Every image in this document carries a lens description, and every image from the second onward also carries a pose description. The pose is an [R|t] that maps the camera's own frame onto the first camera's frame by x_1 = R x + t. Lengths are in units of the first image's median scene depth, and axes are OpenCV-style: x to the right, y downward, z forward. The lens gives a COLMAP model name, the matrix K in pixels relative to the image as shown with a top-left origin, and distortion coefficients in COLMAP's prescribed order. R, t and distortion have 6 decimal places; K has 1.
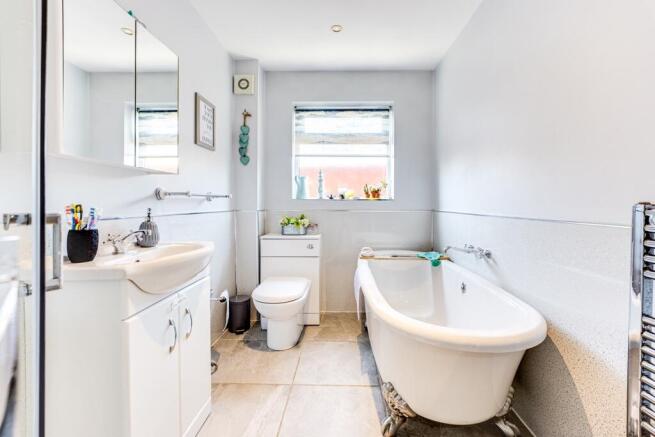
lens RADIAL K [[270.5, 0, 351.4], [0, 270.5, 207.0], [0, 0, 1]] dist [-0.009814, -0.000894]
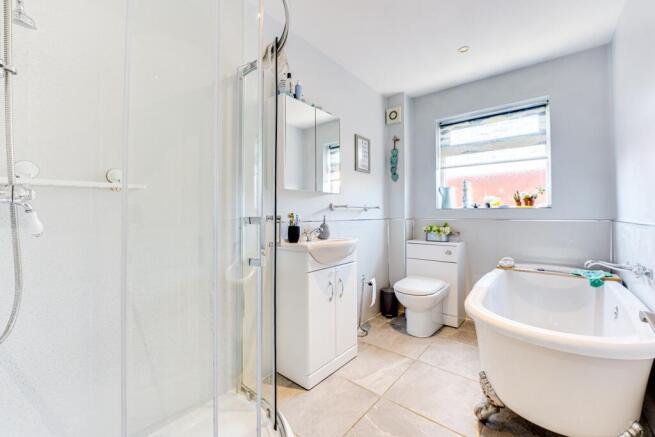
lens RADIAL K [[270.5, 0, 325.2], [0, 270.5, 216.8], [0, 0, 1]] dist [-0.009814, -0.000894]
pose [[0.753415, 0.002374, -0.657541, 0.188374], [-0.003765, 0.999993, -0.000703, 0.006750], [0.657534, 0.003005, 0.753419, -0.135523]]
